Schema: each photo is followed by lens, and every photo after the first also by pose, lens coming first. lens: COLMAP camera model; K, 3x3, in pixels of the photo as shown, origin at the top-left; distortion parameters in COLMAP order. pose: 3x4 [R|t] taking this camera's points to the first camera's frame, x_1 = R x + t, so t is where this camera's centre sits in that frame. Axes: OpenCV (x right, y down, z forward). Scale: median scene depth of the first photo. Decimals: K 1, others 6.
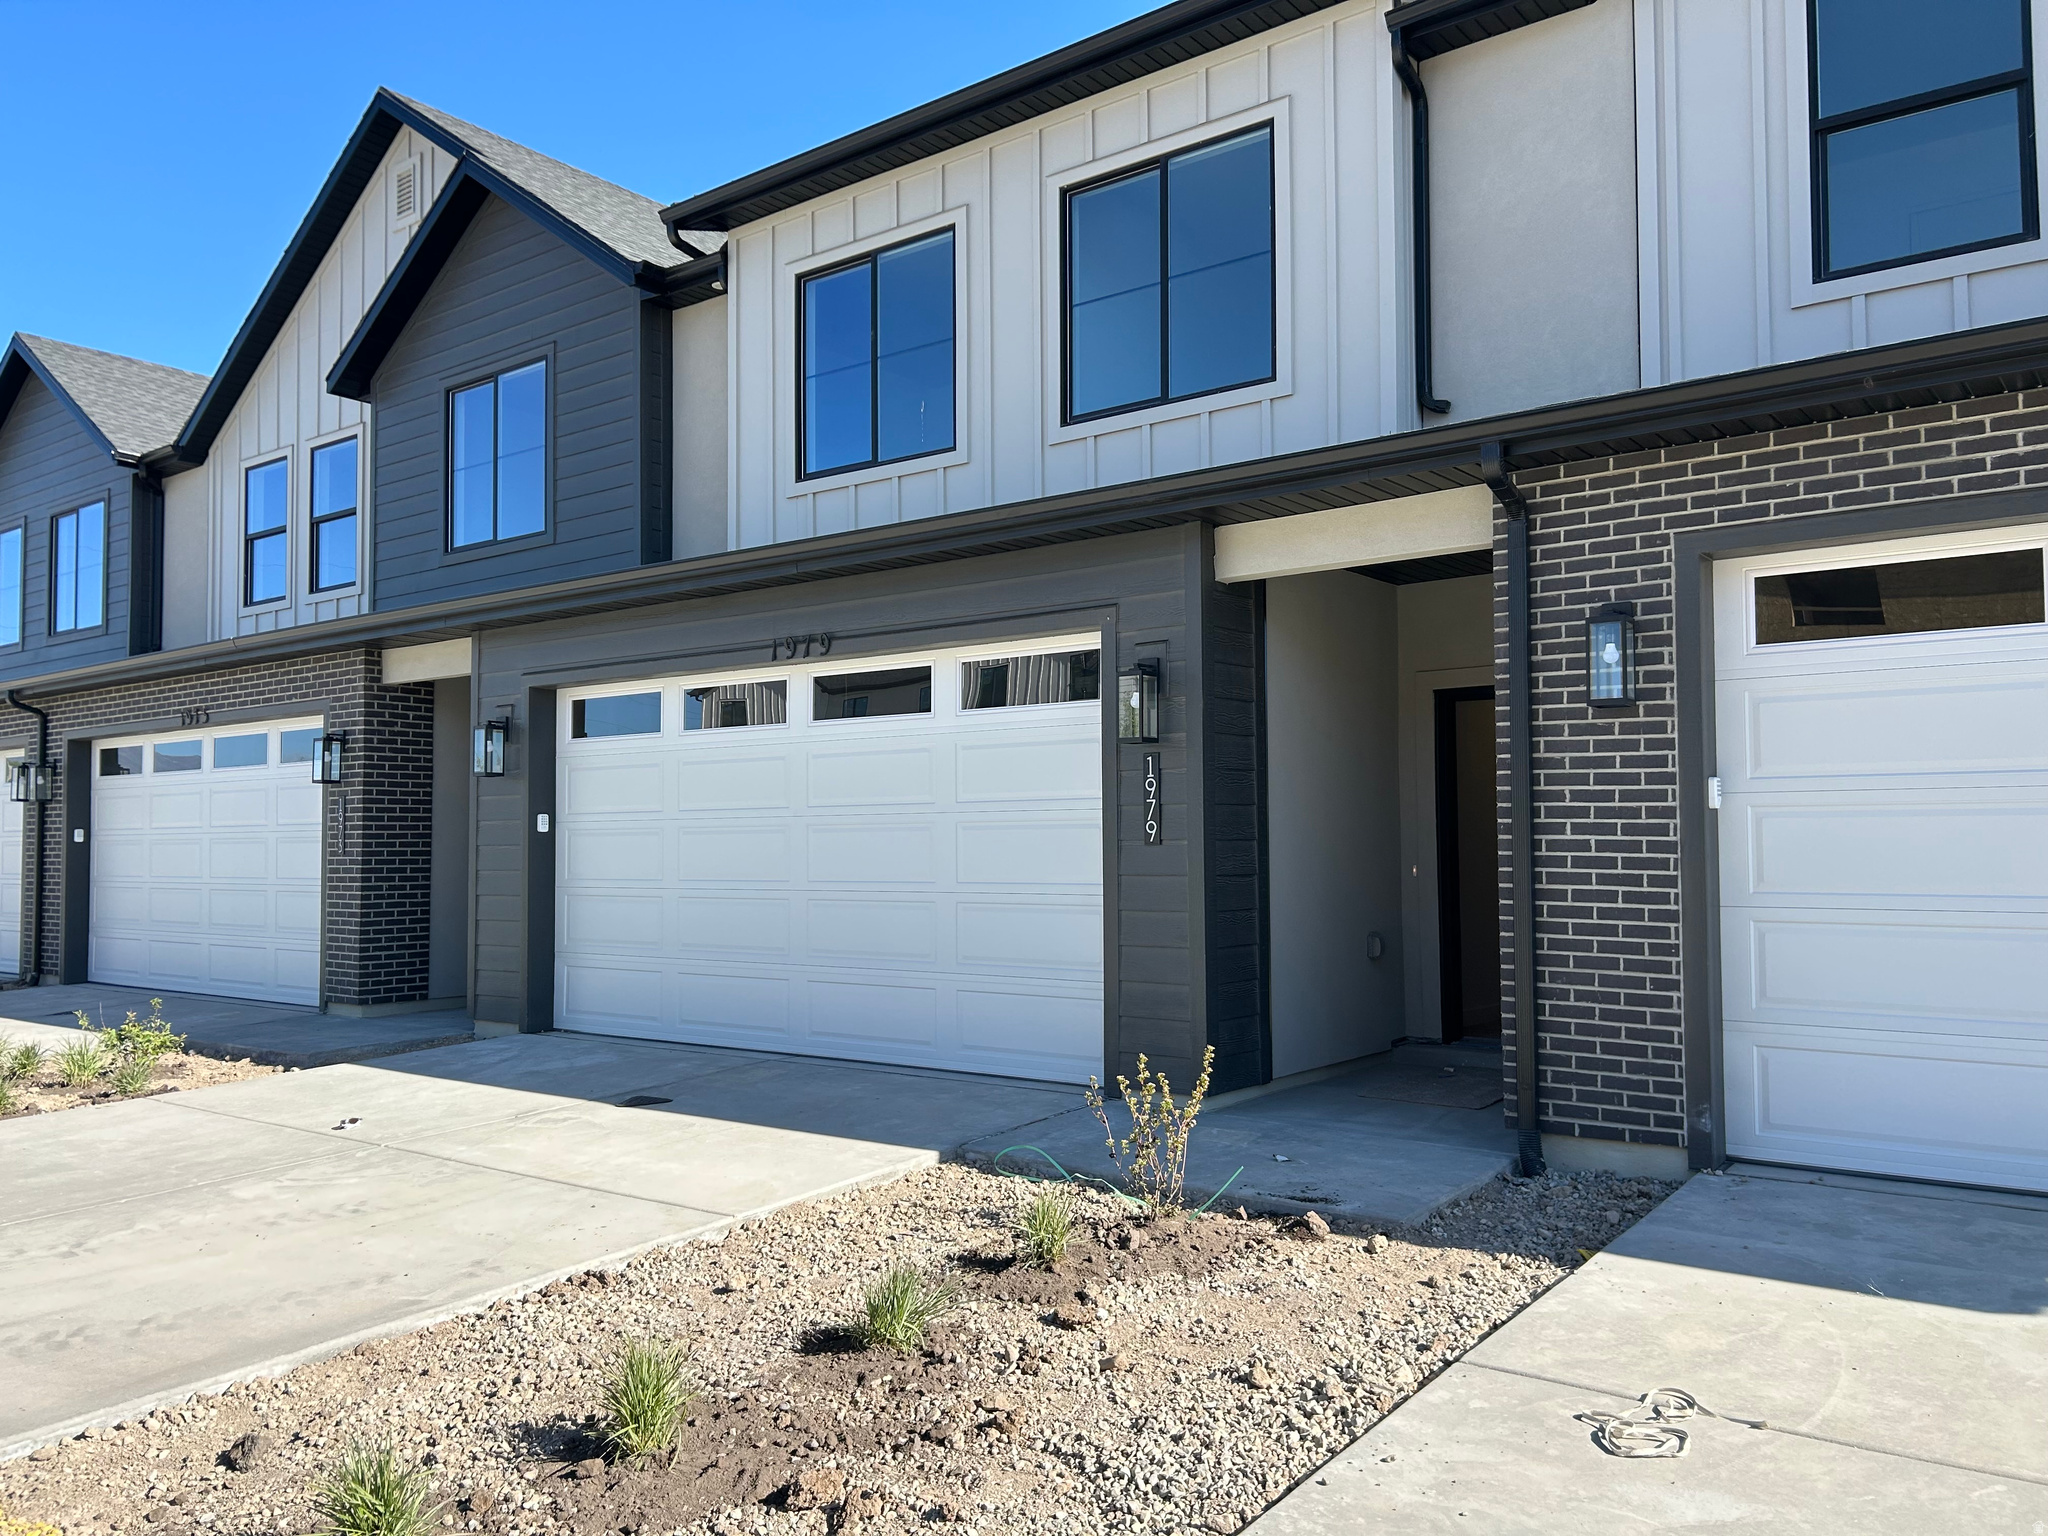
lens RADIAL K [[1536.2, 0, 1022.4], [0, 1536.2, 776.4], [0, 0, 1]] dist [0.047578, -0.054974]
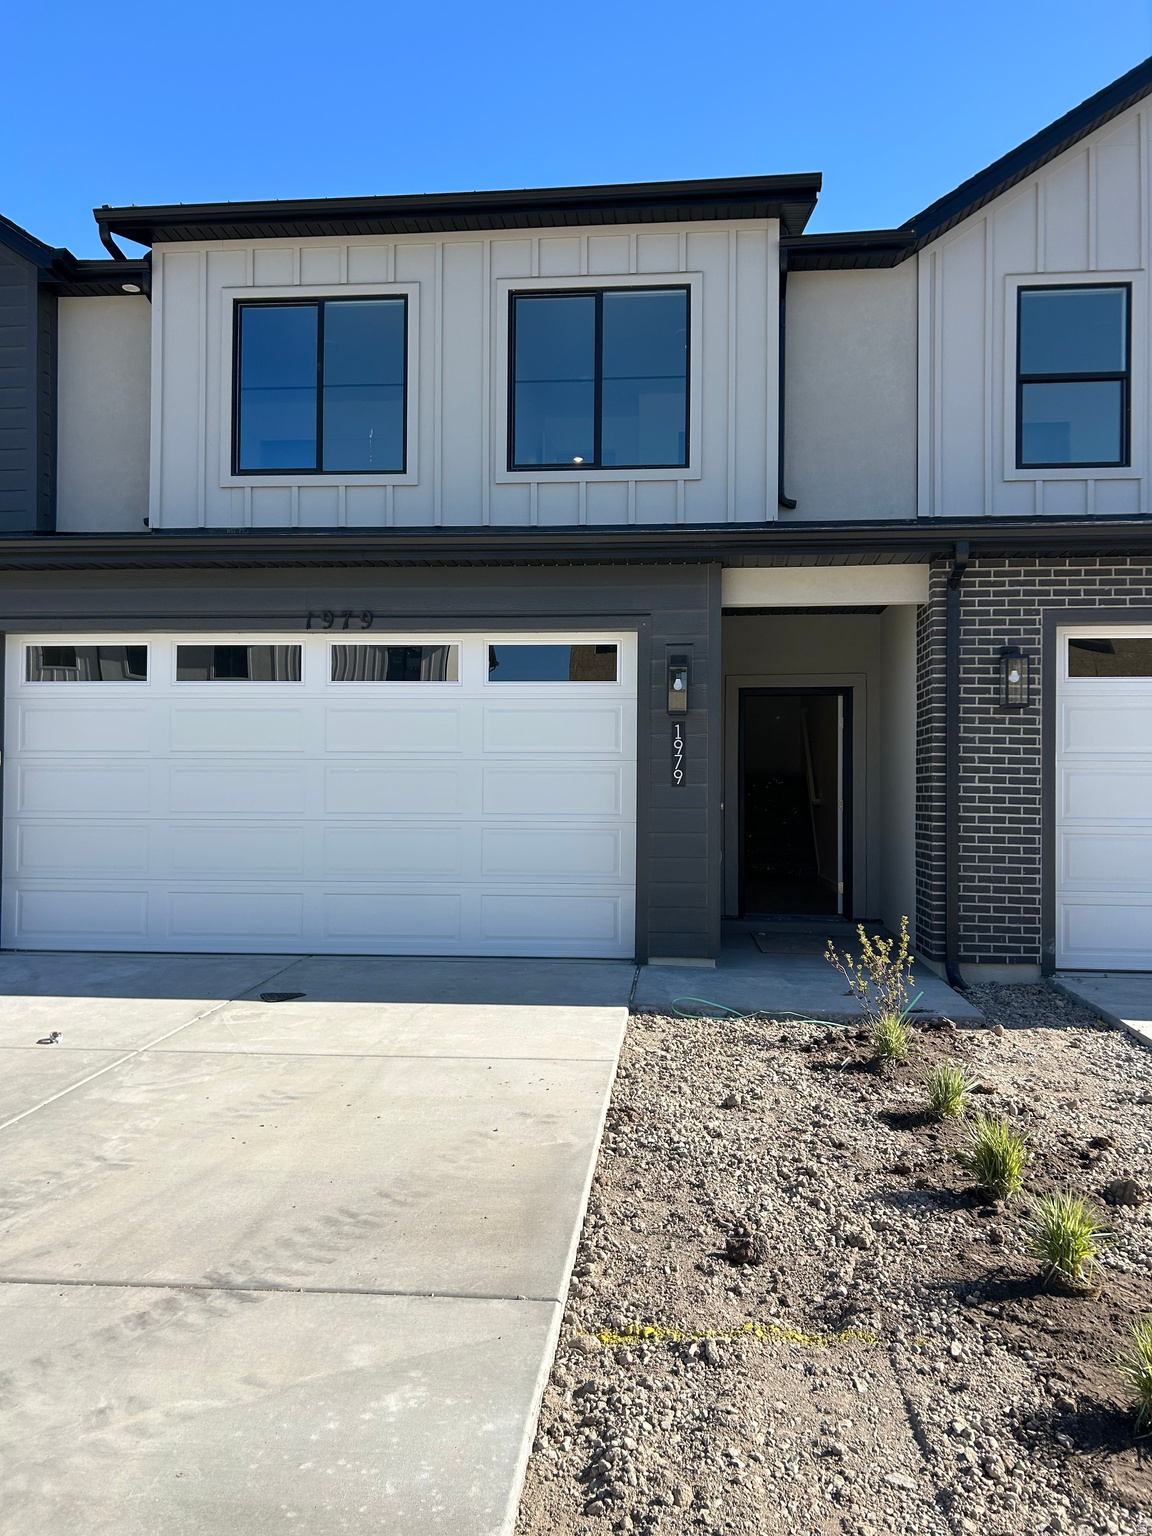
lens RADIAL K [[1152.2, 0, 583.6], [0, 1152.2, 770.5], [0, 0, 1]] dist [0.047578, -0.054974]
pose [[0.845567, 0.022925, 0.533378, -0.673028], [-0.035899, 0.999258, 0.013963, 0.021869], [-0.532662, -0.030954, 0.845762, 0.170766]]
